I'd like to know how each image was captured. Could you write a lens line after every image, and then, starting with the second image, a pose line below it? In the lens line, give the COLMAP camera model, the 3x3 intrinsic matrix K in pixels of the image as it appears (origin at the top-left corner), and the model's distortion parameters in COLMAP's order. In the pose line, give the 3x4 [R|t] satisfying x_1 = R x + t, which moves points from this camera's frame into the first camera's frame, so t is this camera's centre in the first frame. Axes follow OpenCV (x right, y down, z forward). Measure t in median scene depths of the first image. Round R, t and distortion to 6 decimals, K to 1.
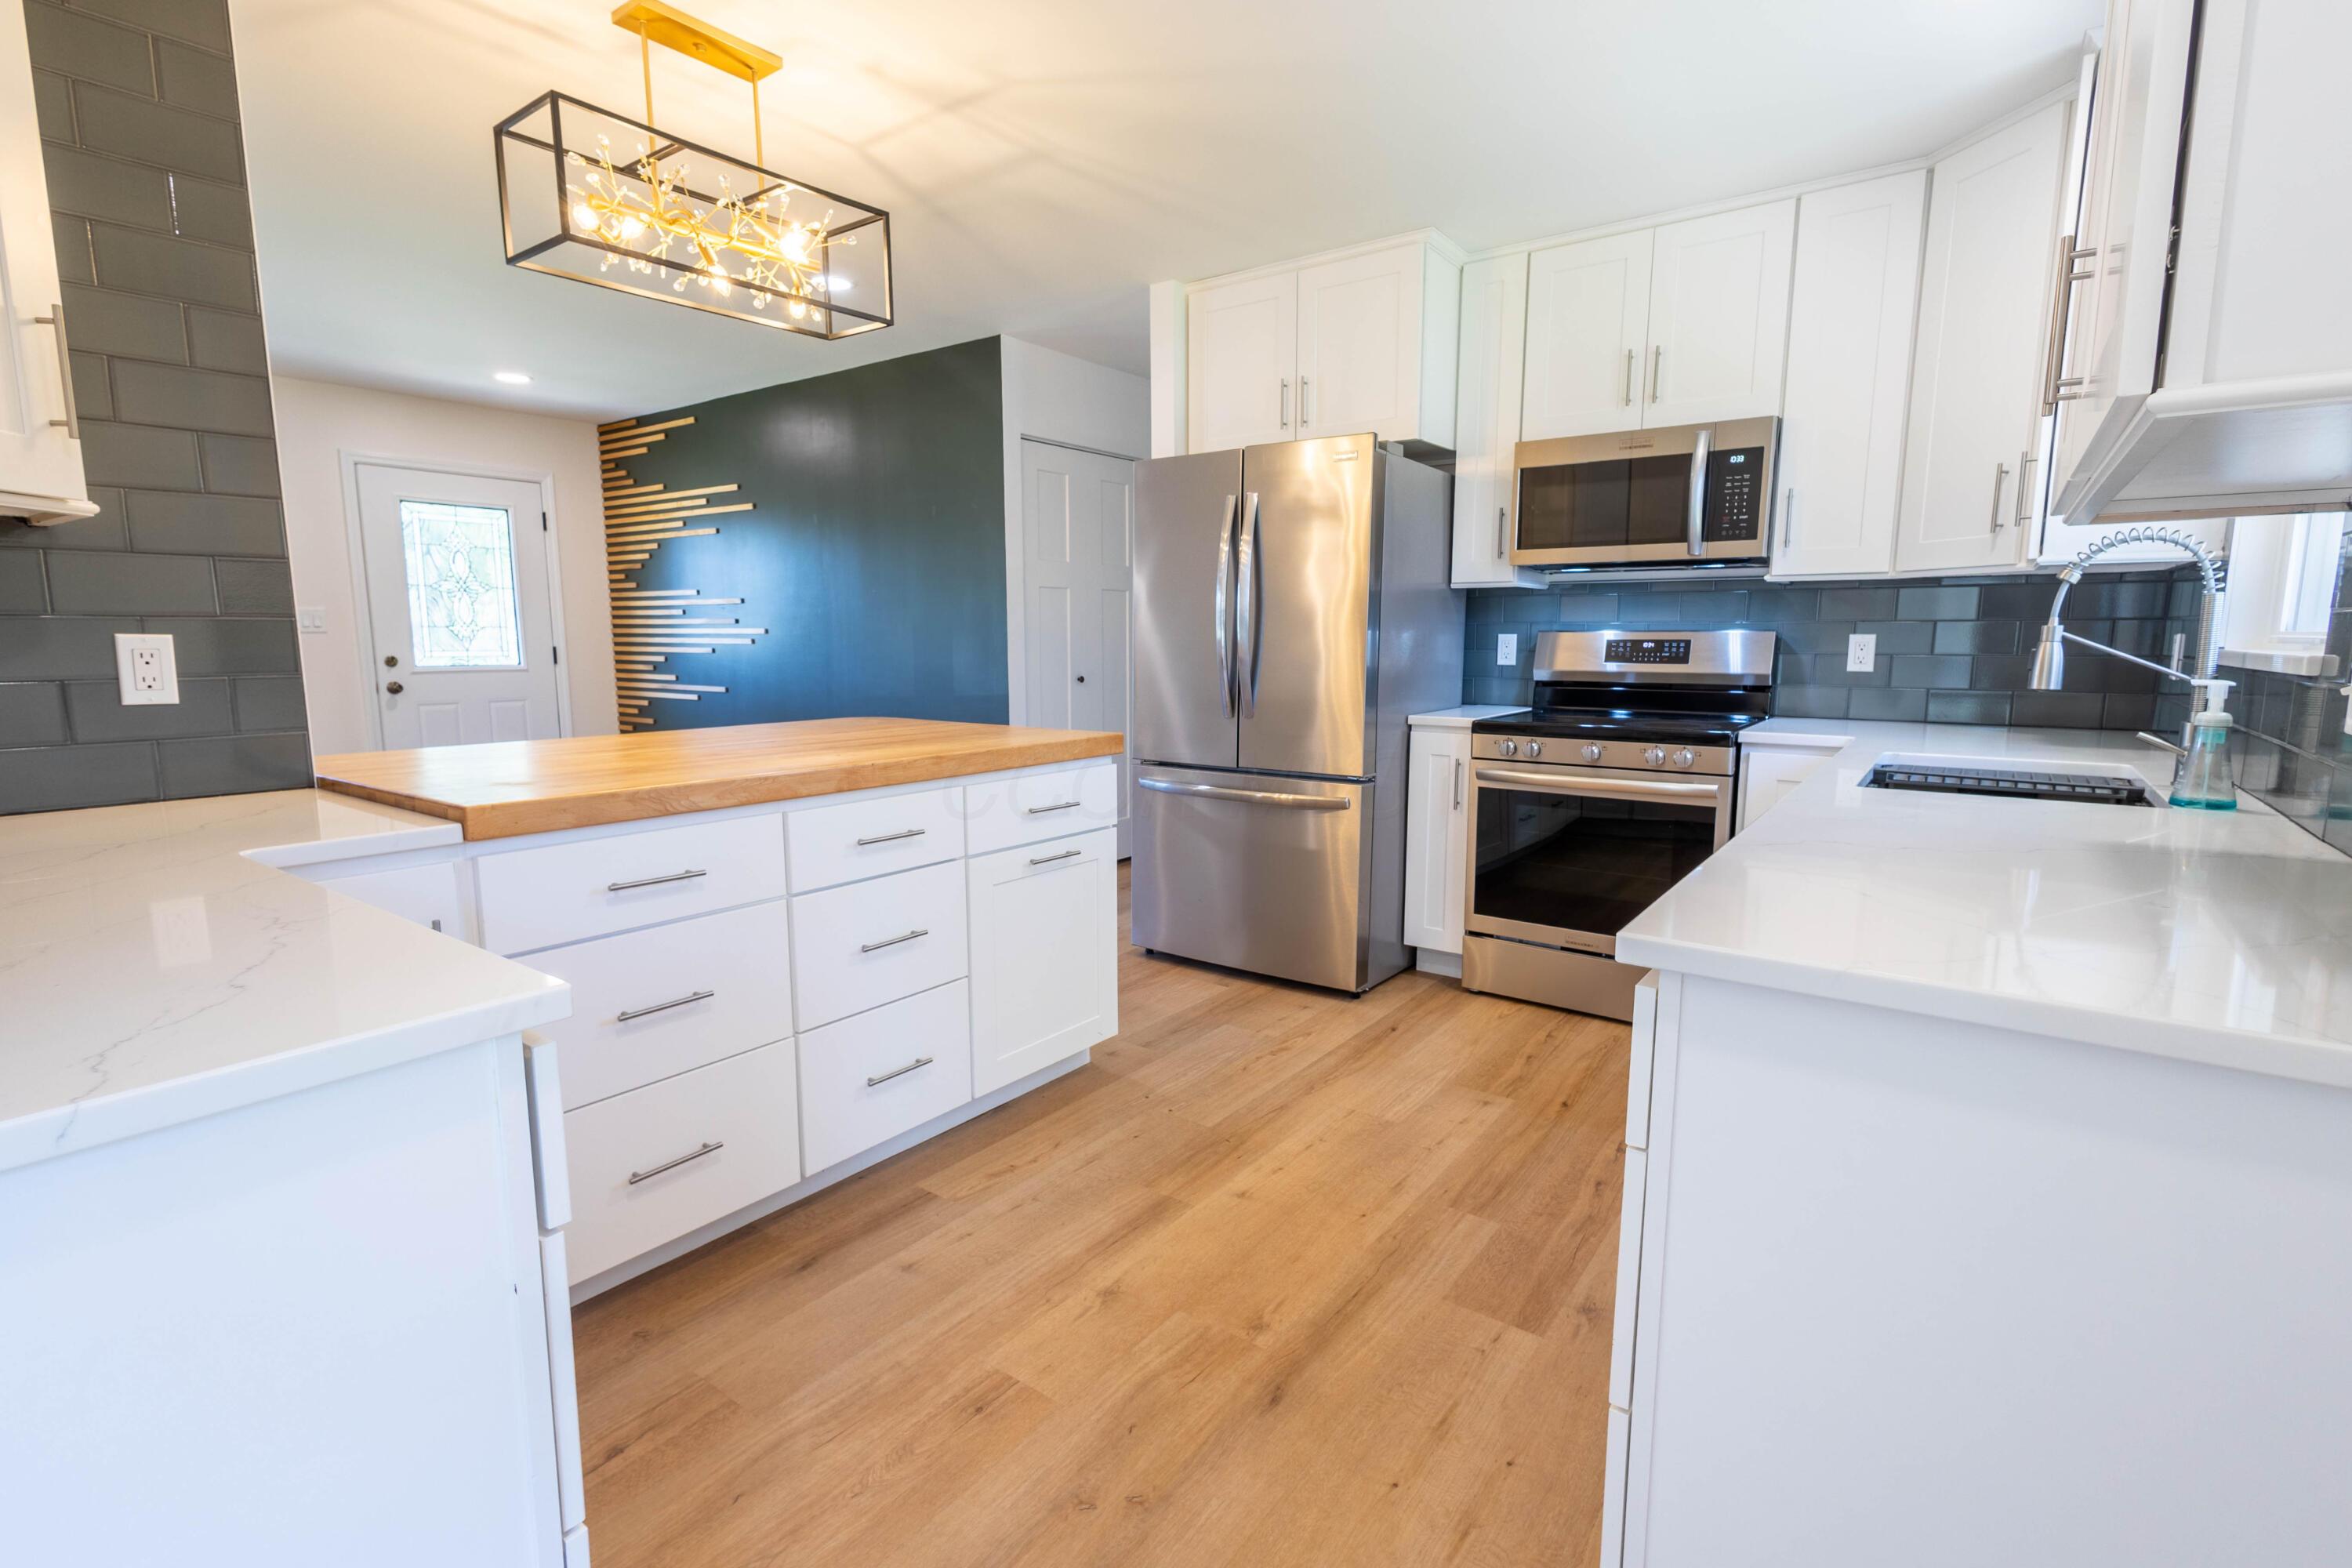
lens RADIAL K [[1081.5, 0, 1174.2], [0, 1081.5, 780.5], [0, 0, 1]] dist [0.012689, -0.003496]
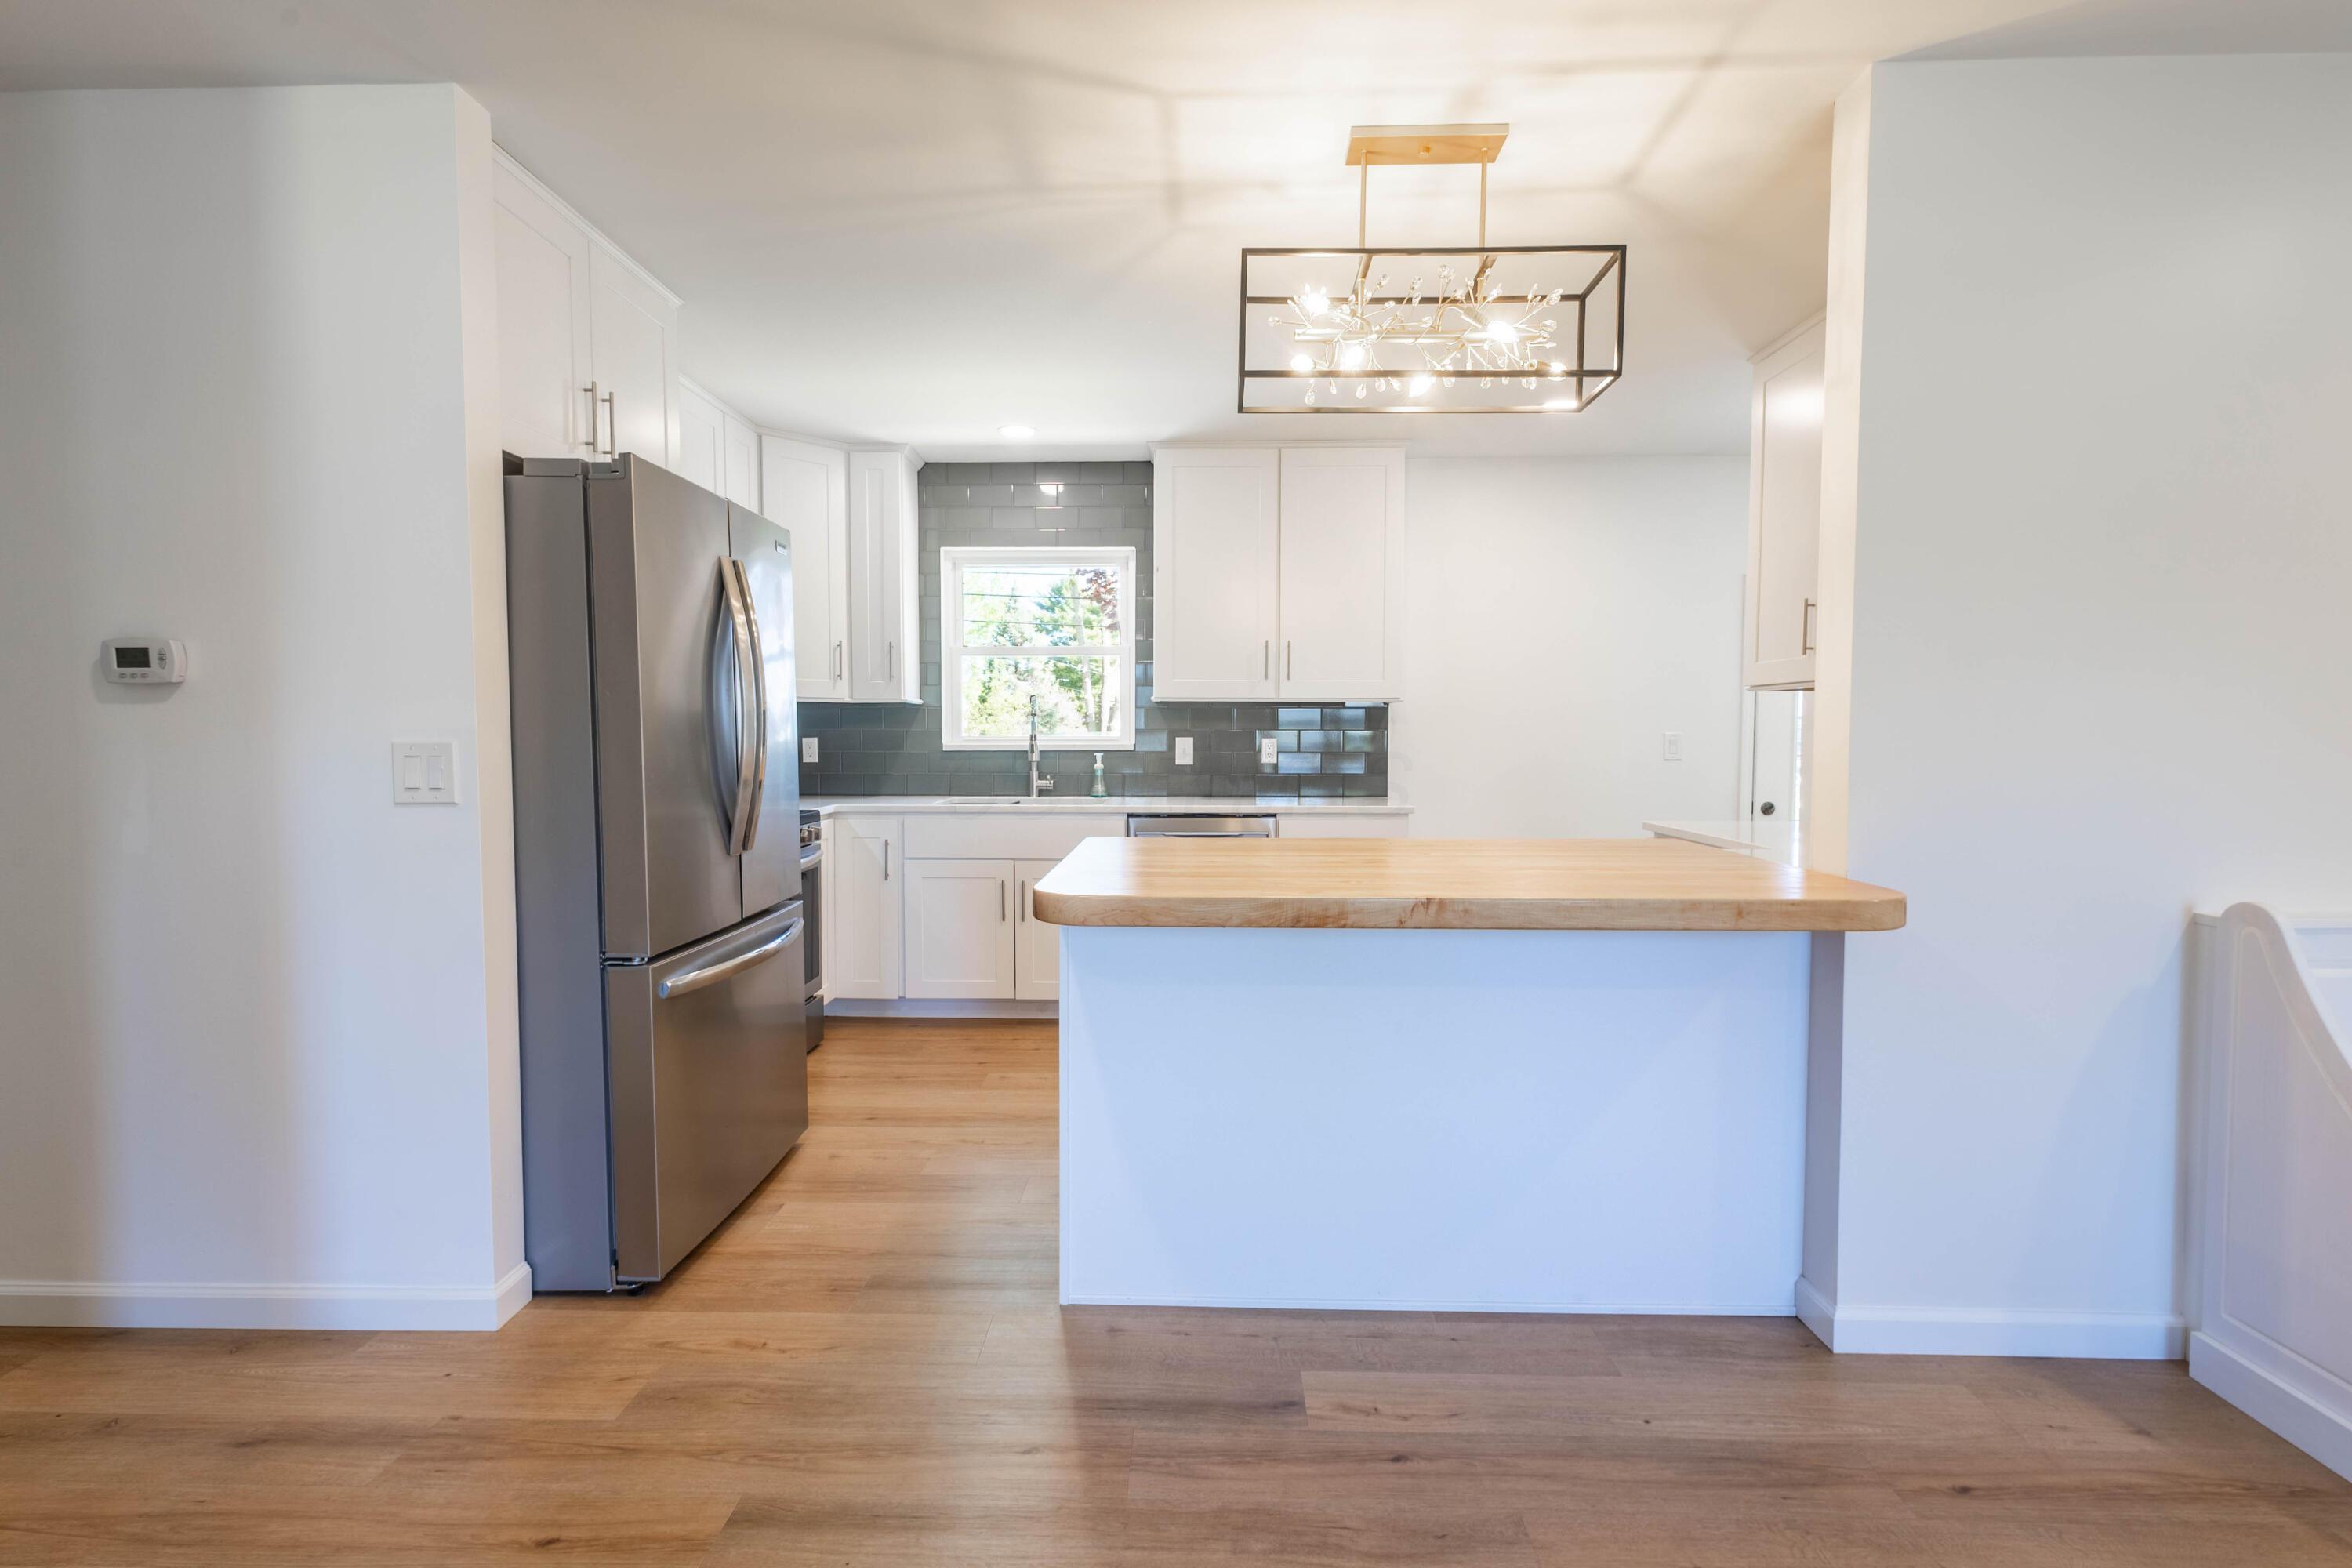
lens RADIAL K [[1081.5, 0, 1177.7], [0, 1081.5, 790.0], [0, 0, 1]] dist [0.012689, -0.003496]
pose [[-0.570499, -0.042818, 0.820182, -0.732570], [0.111736, 0.985309, 0.129159, -0.165334], [-0.813662, 0.165329, -0.557333, 1.174732]]
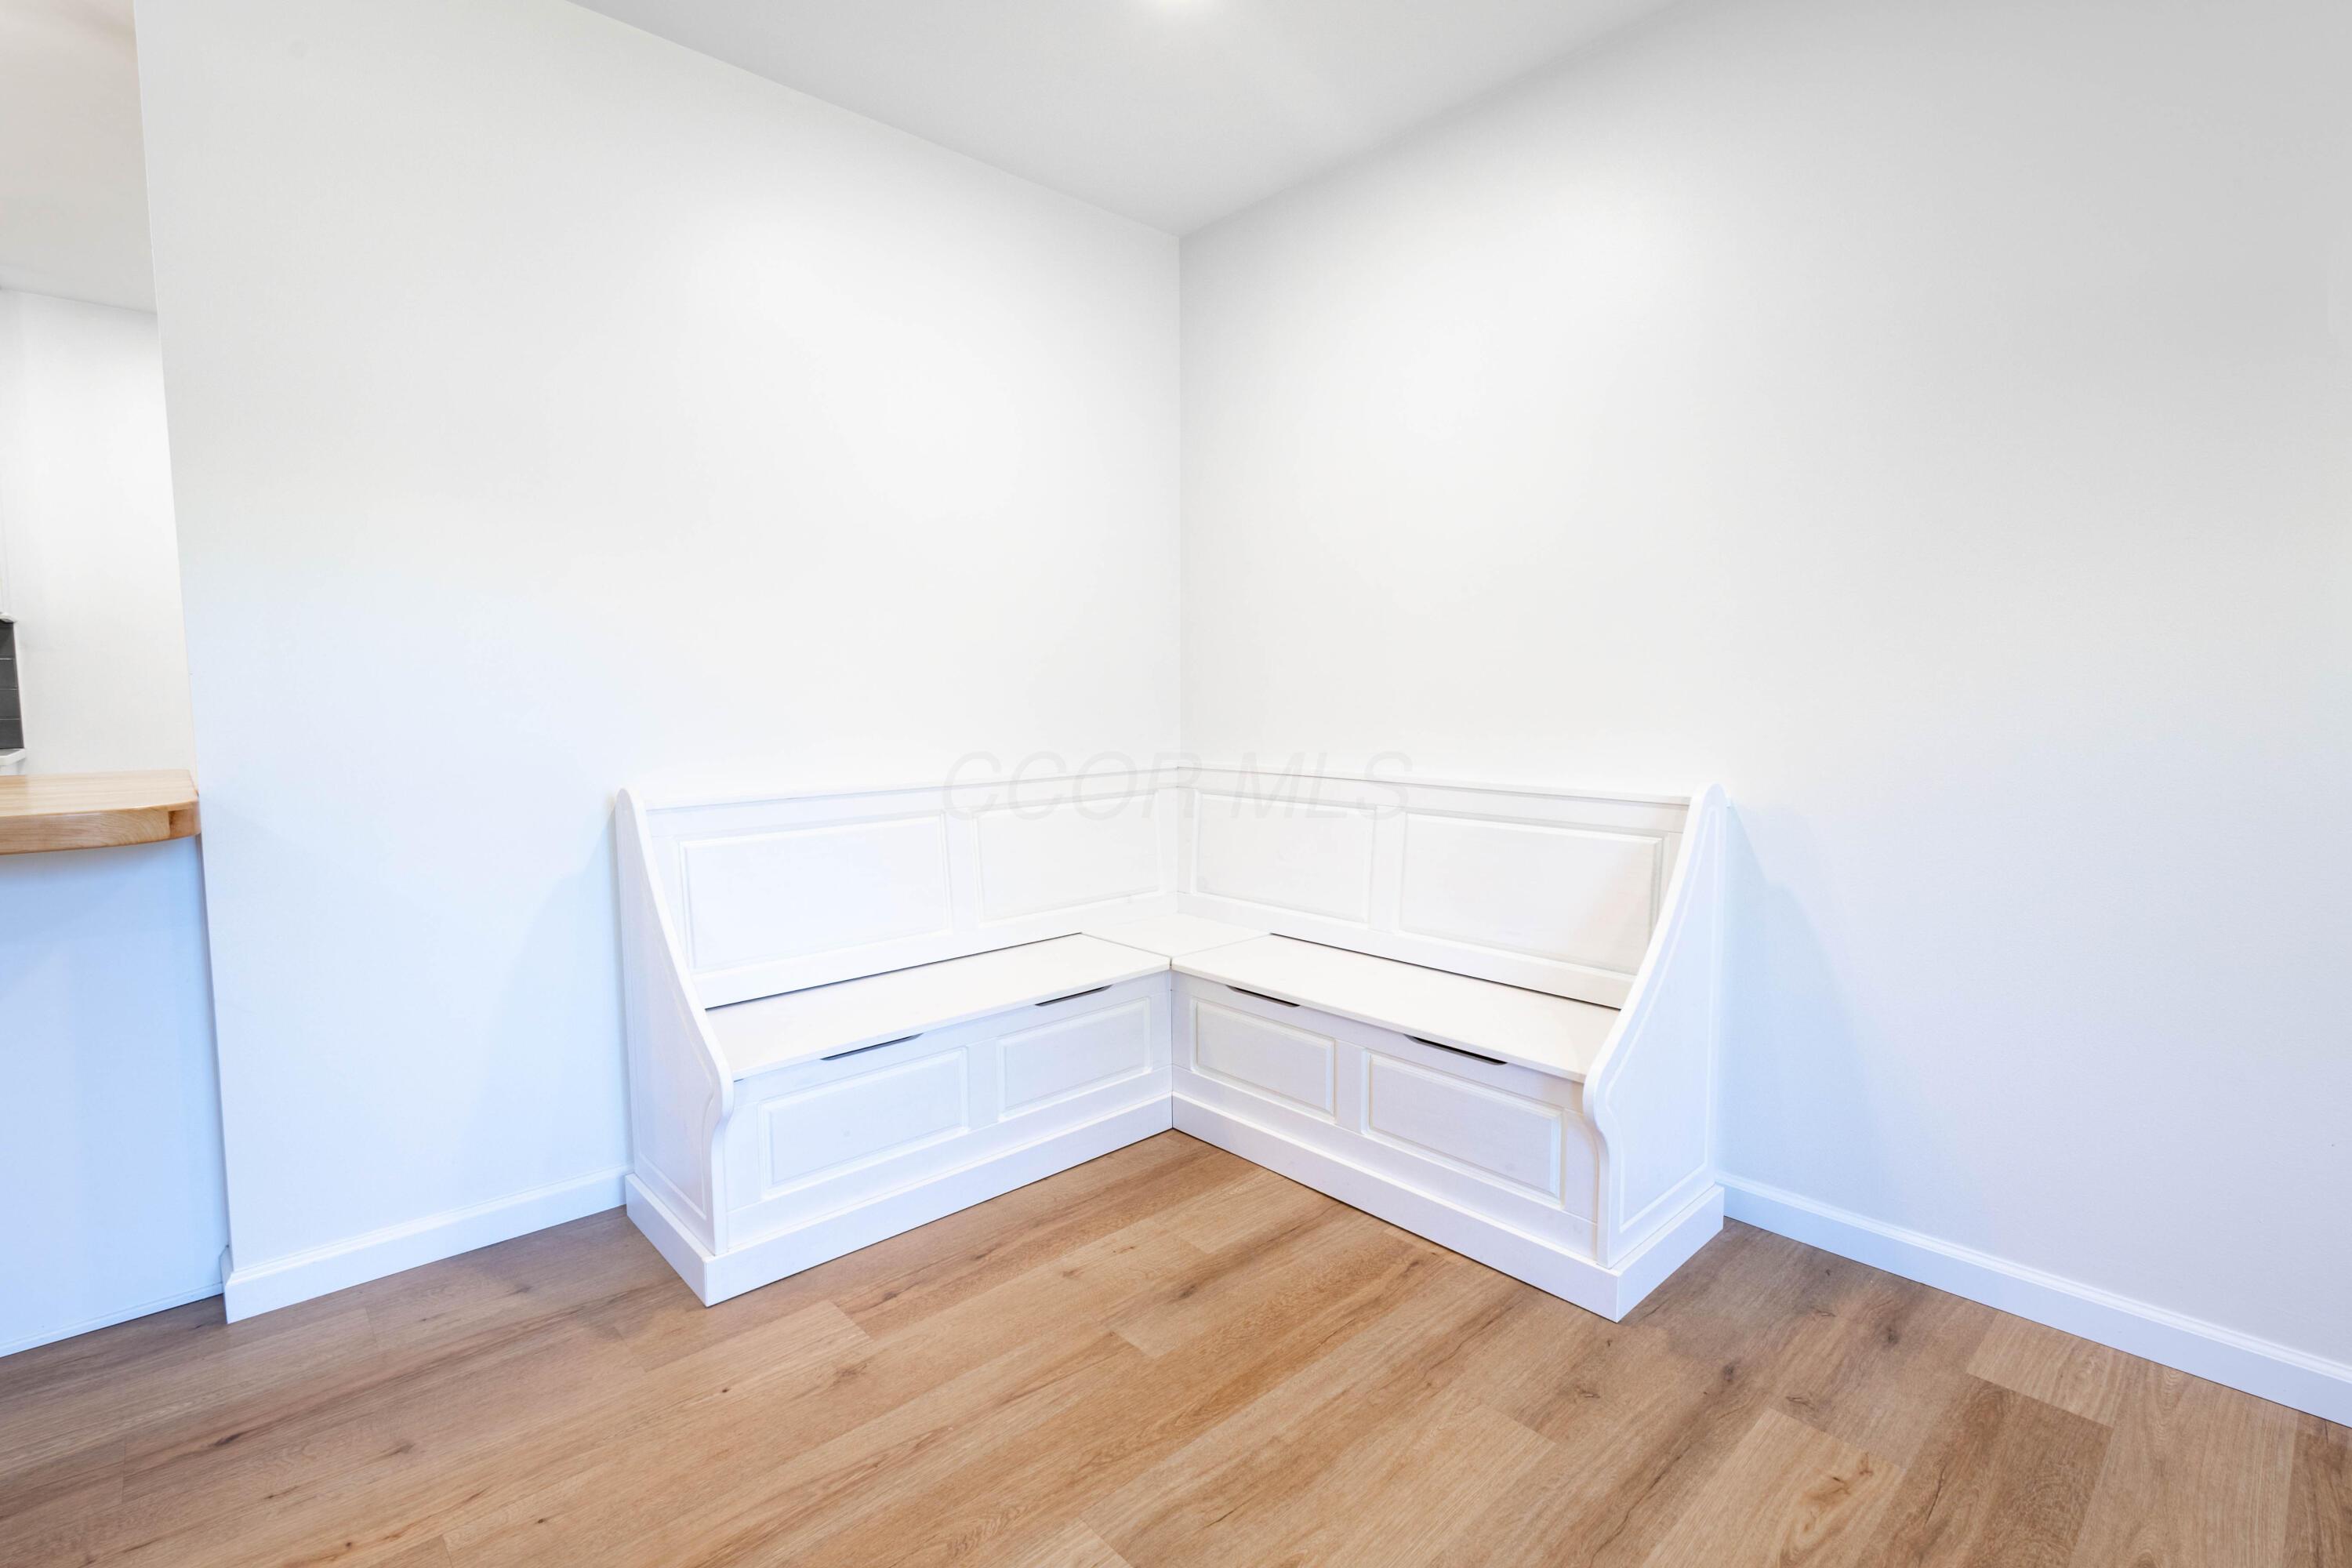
lens RADIAL K [[1081.5, 0, 1166.2], [0, 1081.5, 785.1], [0, 0, 1]] dist [0.012689, -0.003496]
pose [[-0.981004, -0.012470, 0.193585, -1.007393], [0.030173, 0.975977, 0.215773, -0.104250], [-0.191626, 0.217515, -0.957061, 0.969163]]
